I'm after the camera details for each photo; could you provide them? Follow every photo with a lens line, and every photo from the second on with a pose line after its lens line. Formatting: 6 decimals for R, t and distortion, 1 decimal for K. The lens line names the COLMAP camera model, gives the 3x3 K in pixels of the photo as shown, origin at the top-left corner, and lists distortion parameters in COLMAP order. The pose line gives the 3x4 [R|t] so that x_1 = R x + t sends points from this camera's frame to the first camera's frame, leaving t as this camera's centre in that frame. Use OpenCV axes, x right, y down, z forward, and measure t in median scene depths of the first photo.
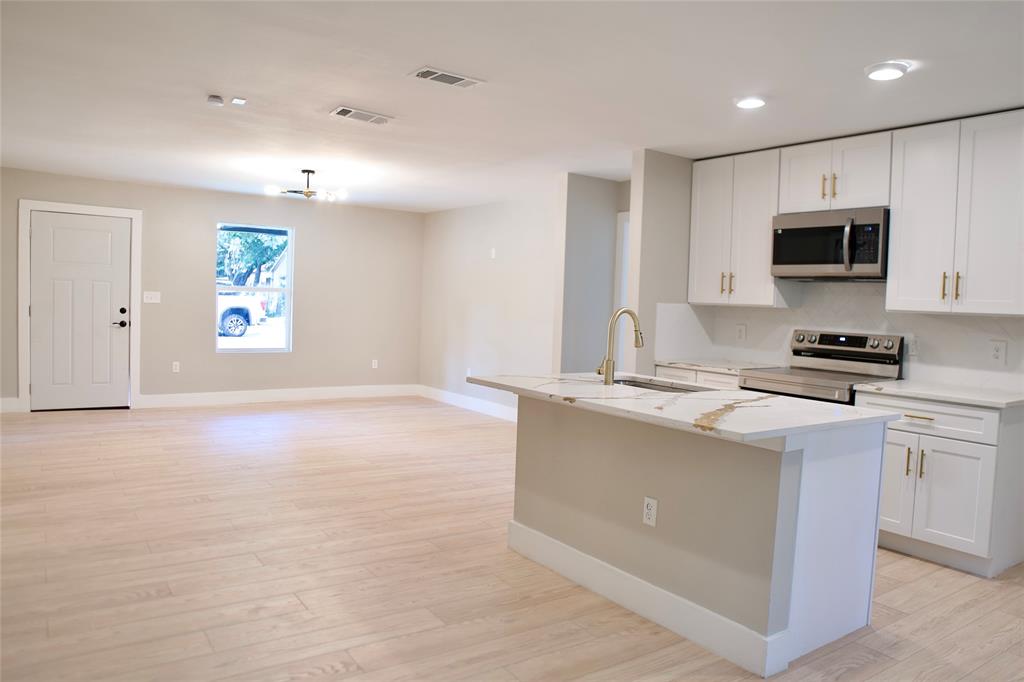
lens RADIAL K [[722.9, 0, 522.9], [0, 722.9, 342.7], [0, 0, 1]] dist [-0.108205, 0.067353]
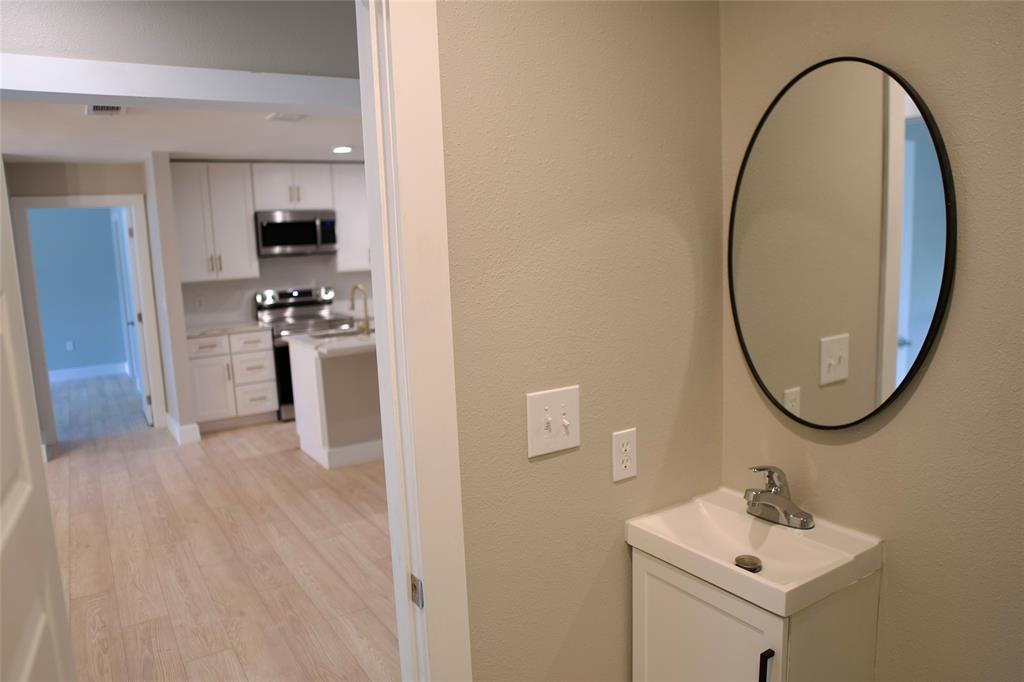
lens RADIAL K [[722.9, 0, 522.9], [0, 722.9, 342.7], [0, 0, 1]] dist [-0.108205, 0.067353]
pose [[0.035415, -0.183428, 0.982395, -1.131446], [0.100652, 0.978668, 0.179104, -0.137123], [-0.994291, 0.092537, 0.053122, 0.474805]]
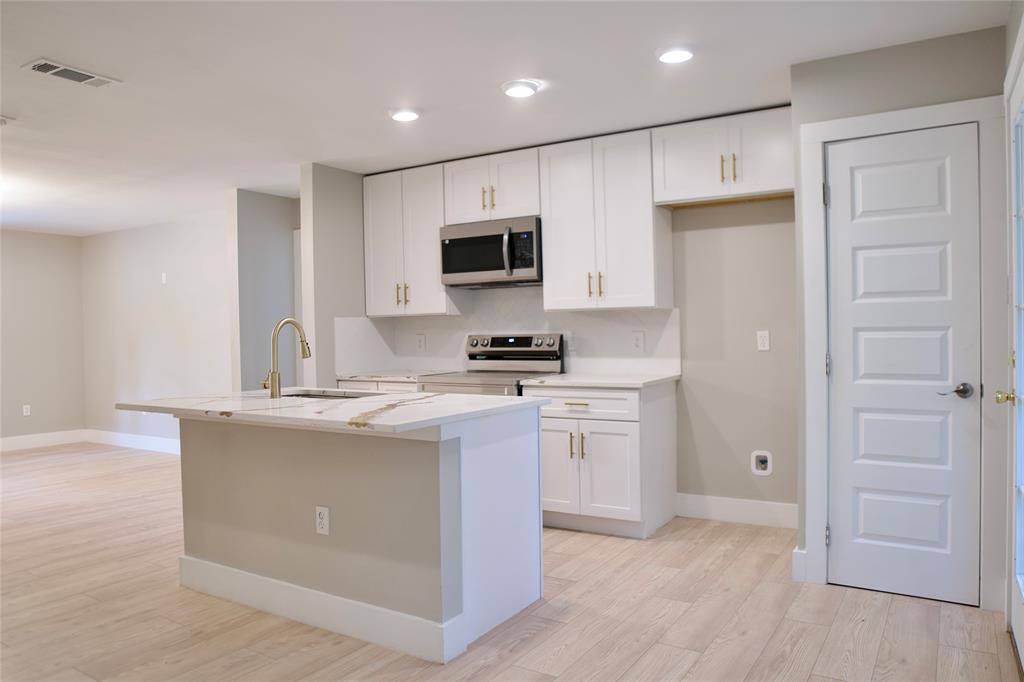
lens RADIAL K [[722.9, 0, 522.9], [0, 722.9, 342.7], [0, 0, 1]] dist [-0.108205, 0.067353]
pose [[0.918288, -0.061650, 0.391083, 0.043485], [0.075811, 0.996904, -0.020858, 0.023760], [-0.388587, 0.048802, 0.920119, -0.010489]]
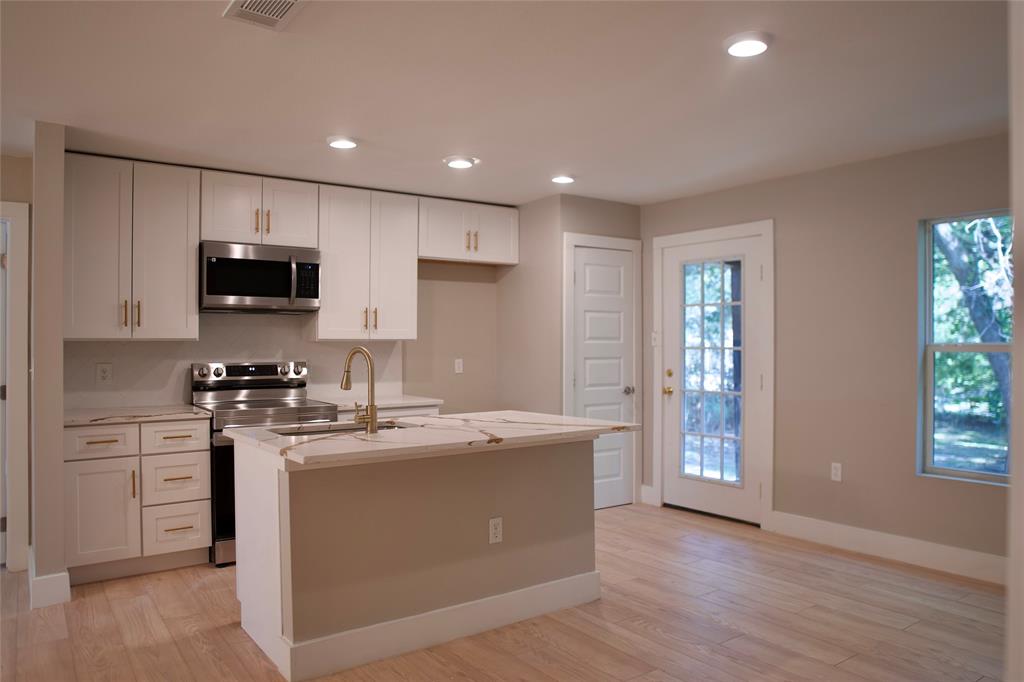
lens RADIAL K [[722.9, 0, 522.9], [0, 722.9, 342.7], [0, 0, 1]] dist [-0.108205, 0.067353]
pose [[-0.017906, -0.035696, 0.999202, -0.630845], [0.060095, 0.997517, 0.036713, -0.061499], [-0.998032, 0.060705, -0.015717, 0.664146]]
